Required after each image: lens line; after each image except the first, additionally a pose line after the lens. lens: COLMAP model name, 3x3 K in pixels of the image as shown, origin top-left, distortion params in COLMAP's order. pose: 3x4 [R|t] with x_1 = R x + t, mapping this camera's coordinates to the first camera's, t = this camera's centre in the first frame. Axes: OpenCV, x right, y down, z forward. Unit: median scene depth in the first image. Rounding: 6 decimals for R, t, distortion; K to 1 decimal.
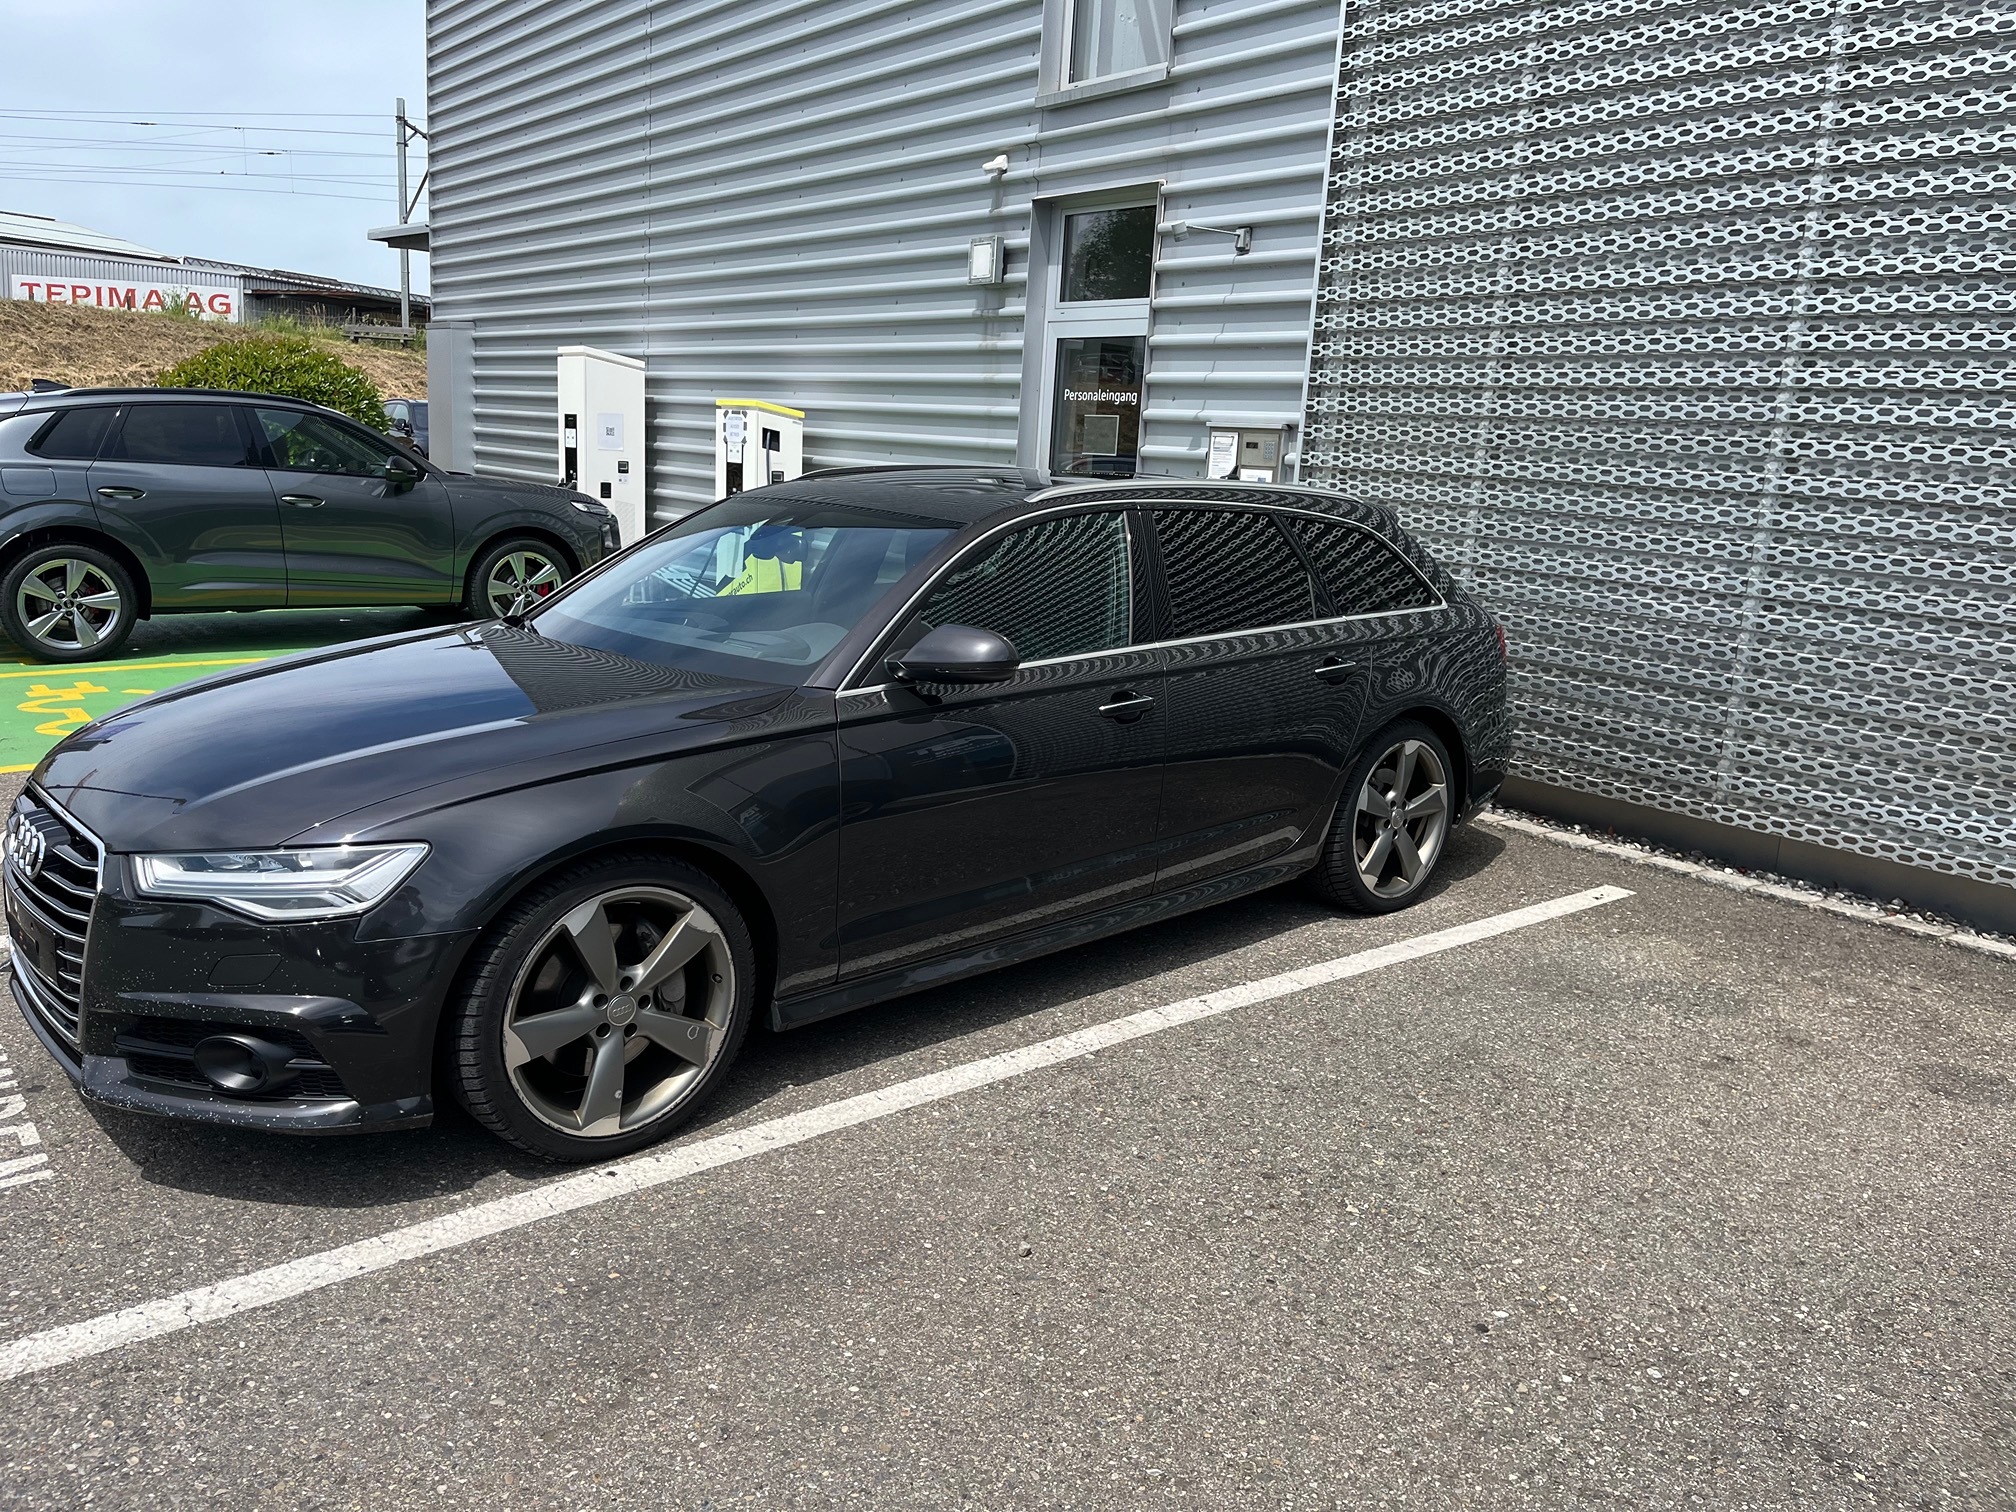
lens RADIAL K [[1551.0, 0, 1008.0], [0, 1551.0, 756.0], [0, 0, 1]] dist [0.004818, 0.002481]
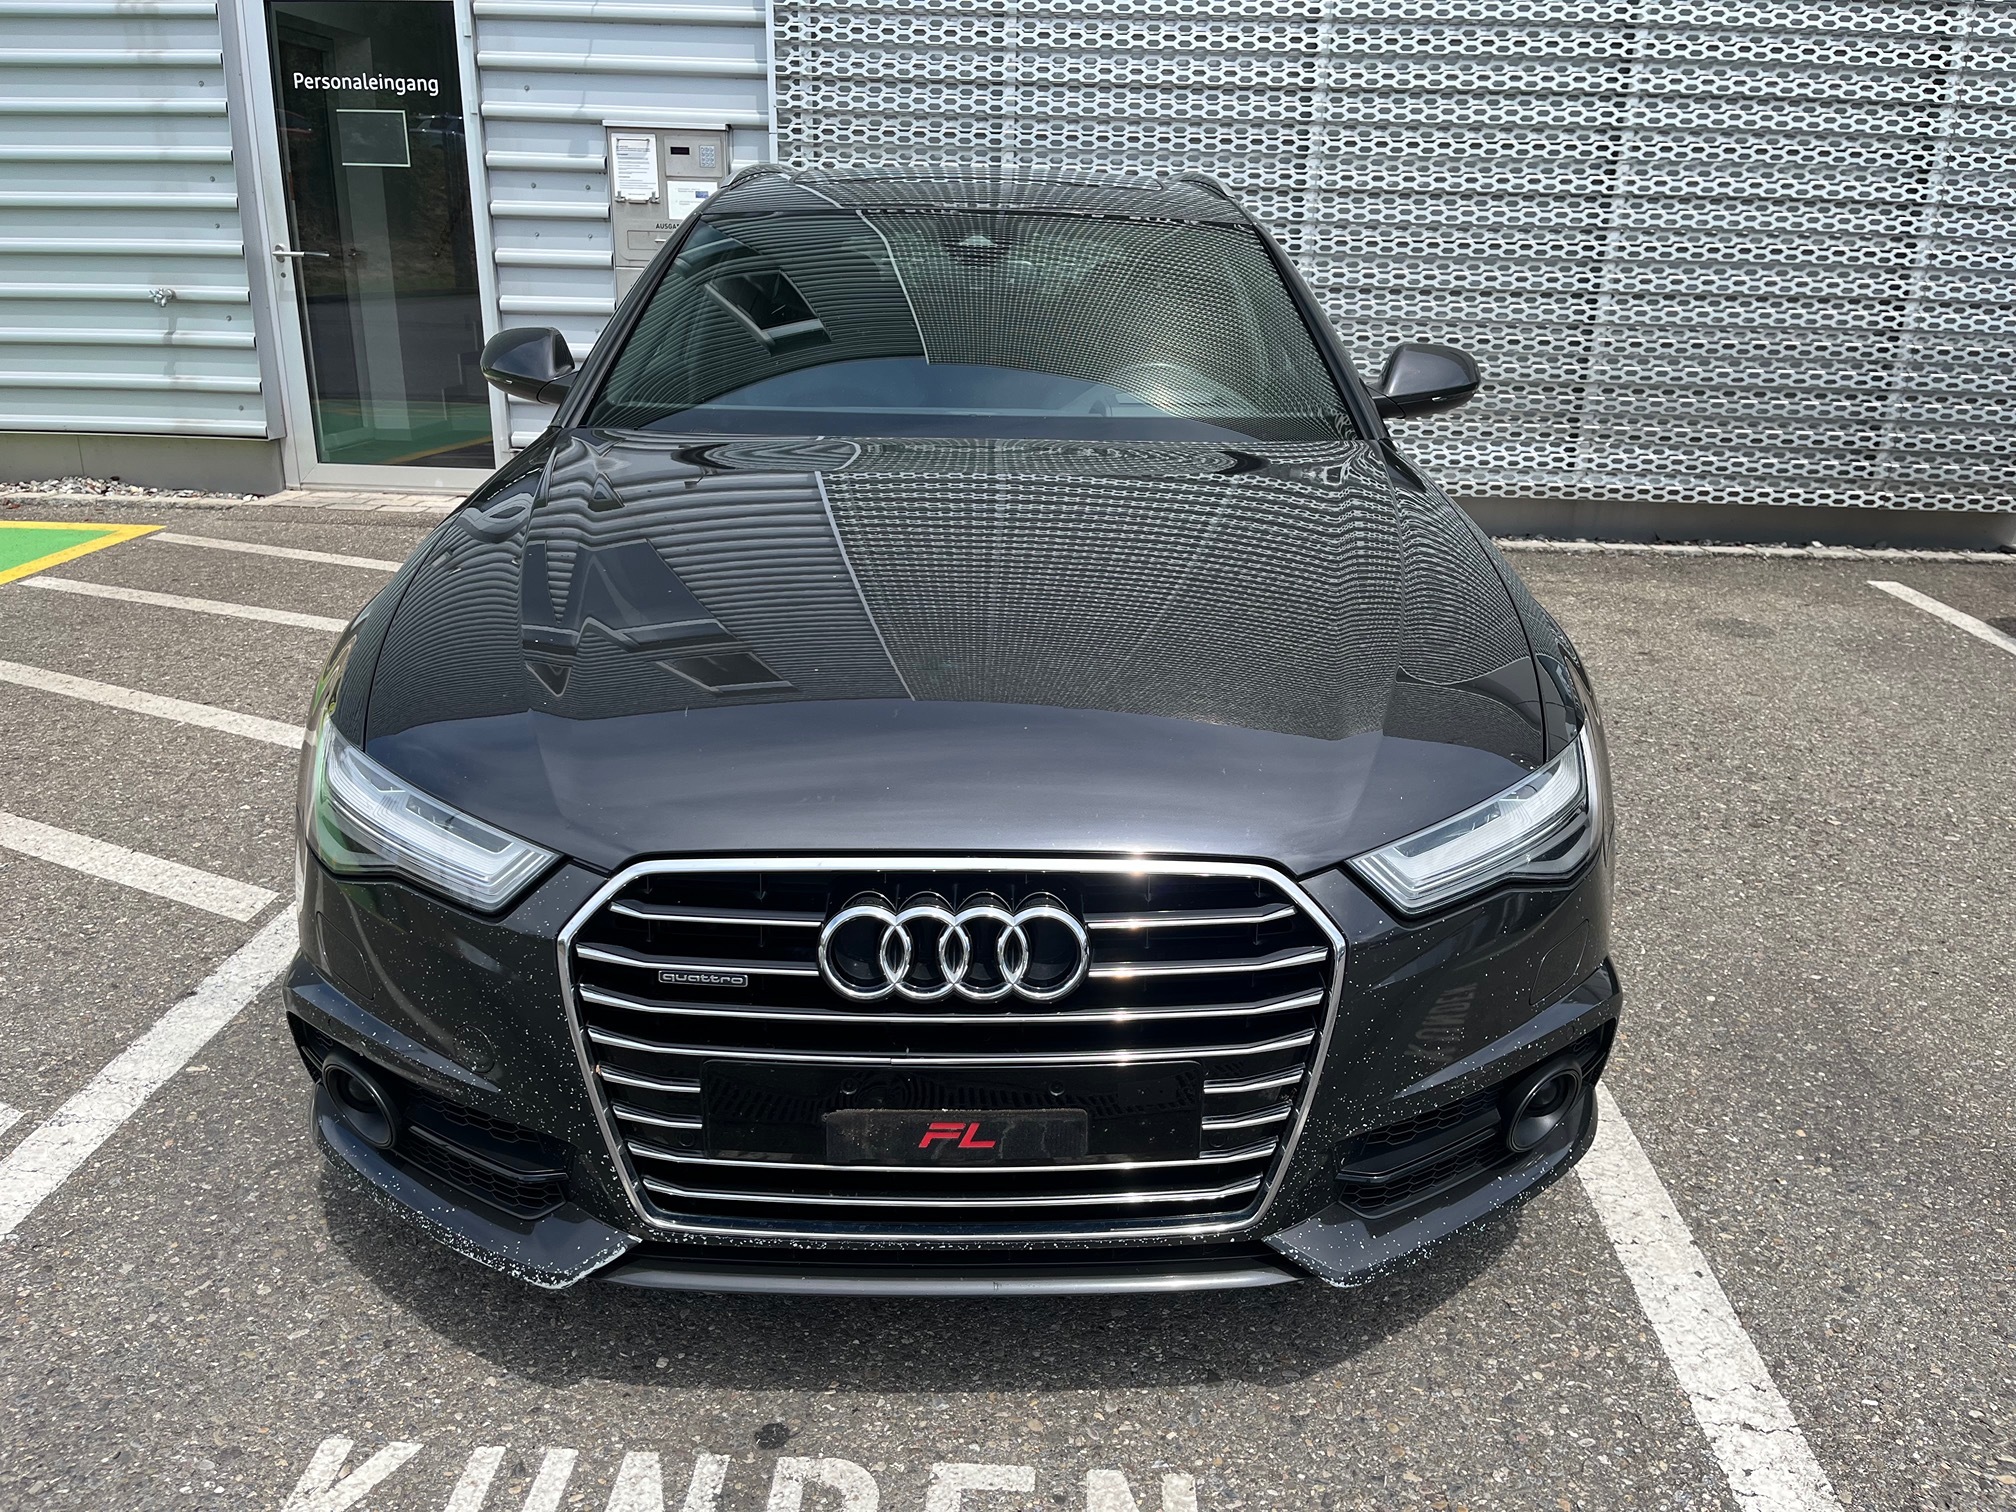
lens RADIAL K [[1536.0, 0, 1027.4], [0, 1536.0, 768.4], [0, 0, 1]] dist [0.069566, -0.094382]
pose [[0.647920, -0.281290, 0.707867, -0.852261], [0.159661, 0.958823, 0.234875, -0.097599], [-0.744787, -0.039161, 0.666152, 0.599866]]
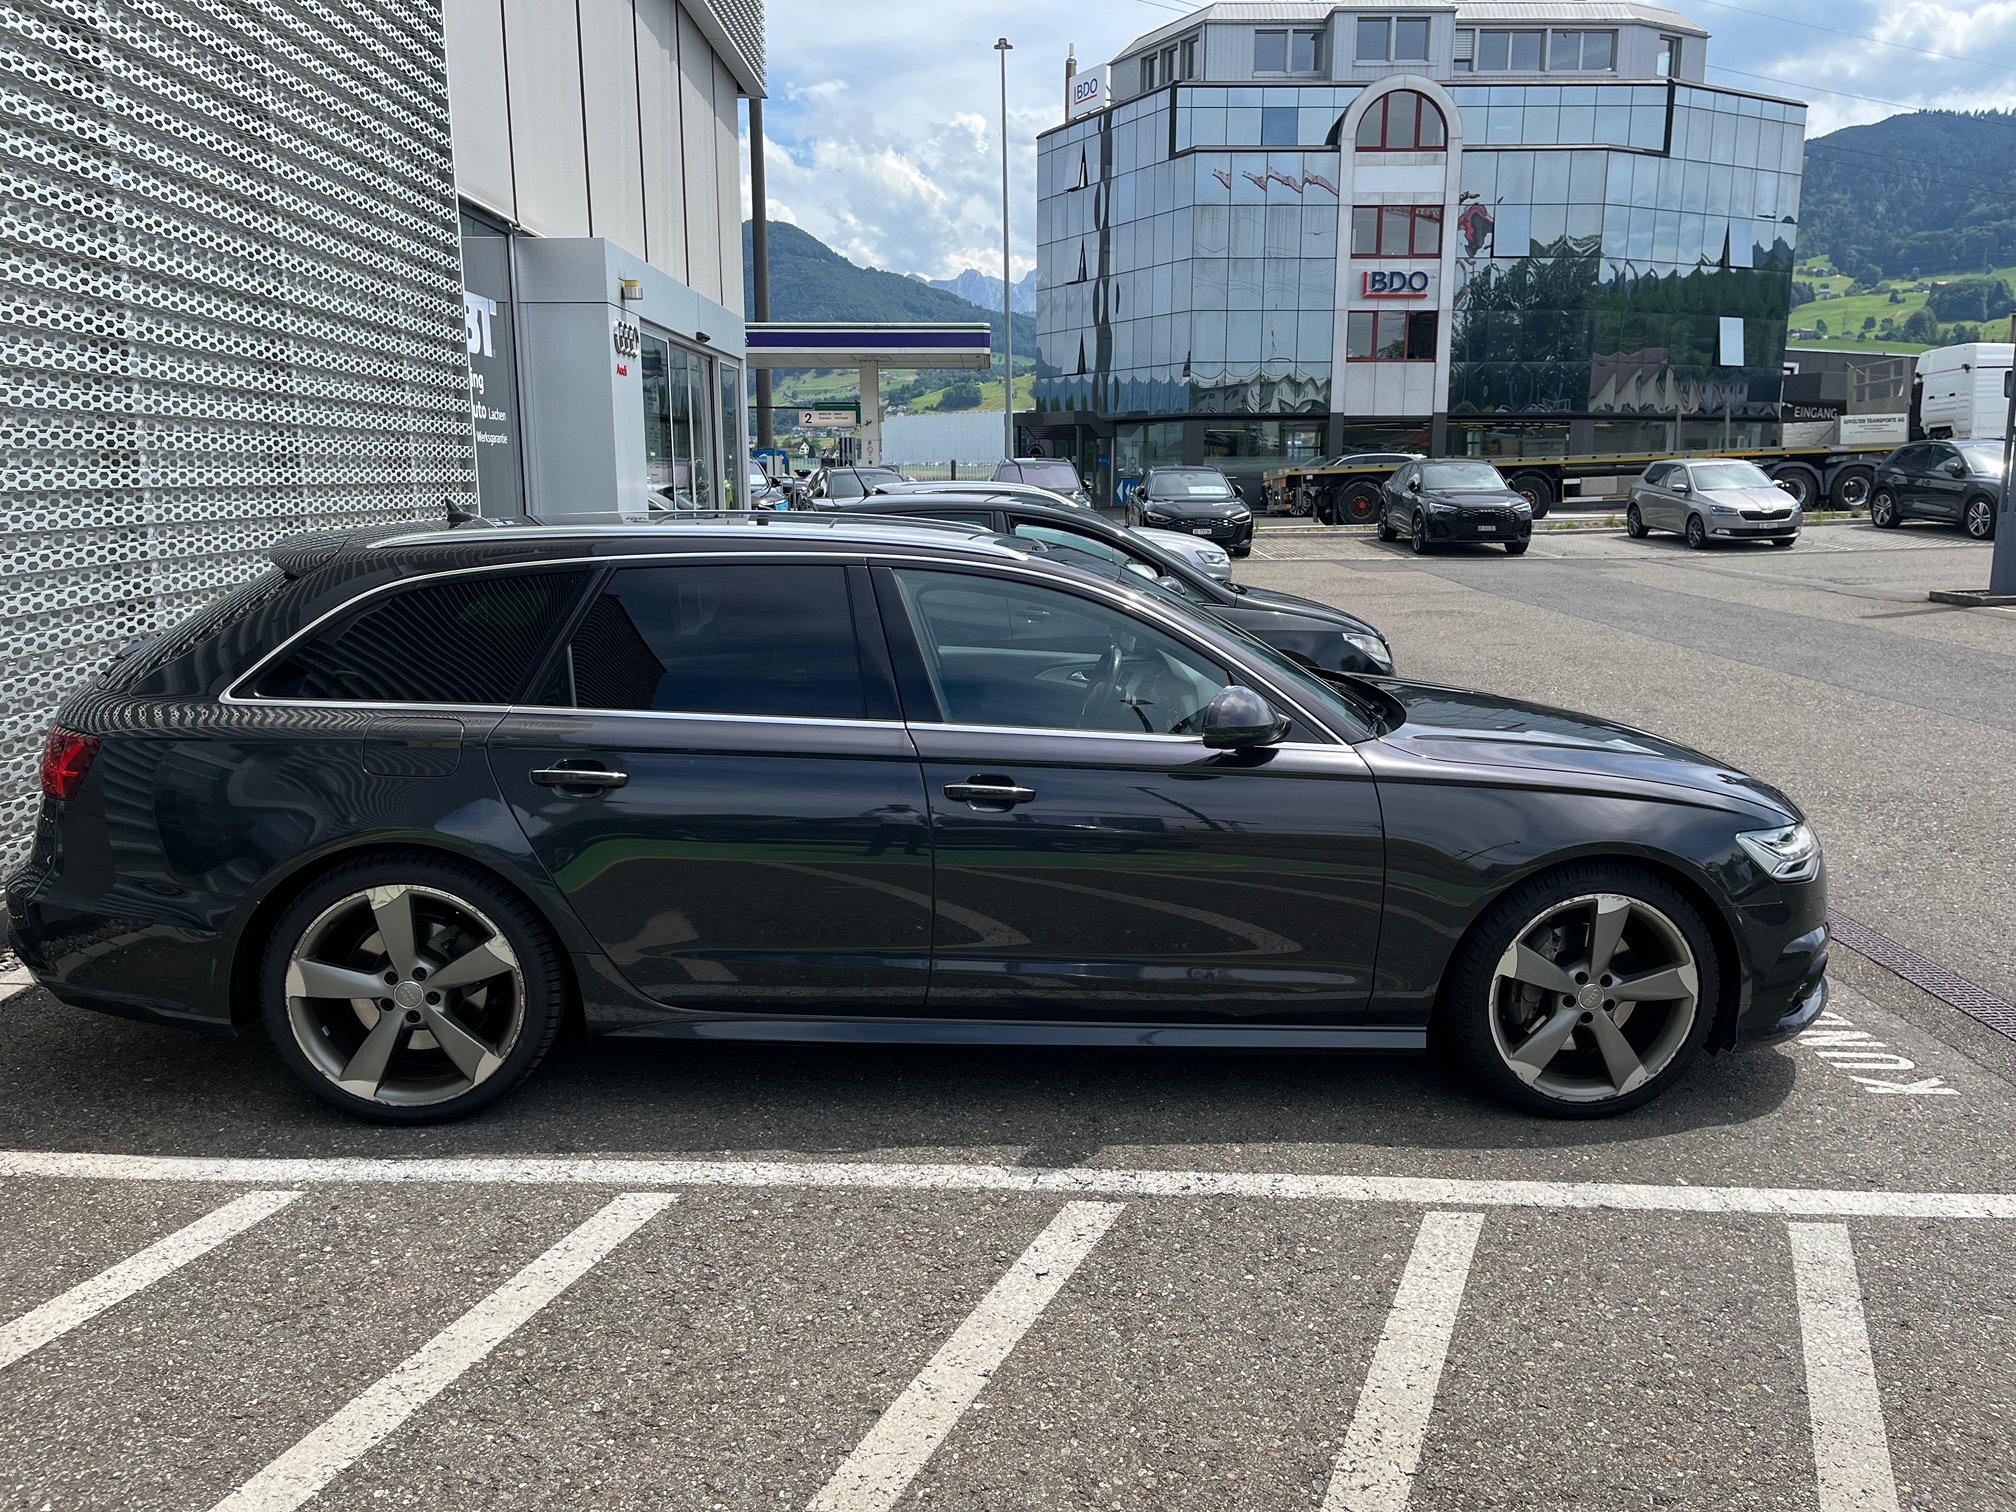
lens RADIAL K [[1562.4, 0, 1018.8], [0, 1562.4, 761.5], [0, 0, 1]] dist [0.069331, -0.092461]
pose [[-0.798571, -0.169244, 0.577617, -0.838803], [0.071282, 0.926309, 0.369961, -0.518368], [-0.597665, 0.336613, -0.727659, 2.228511]]
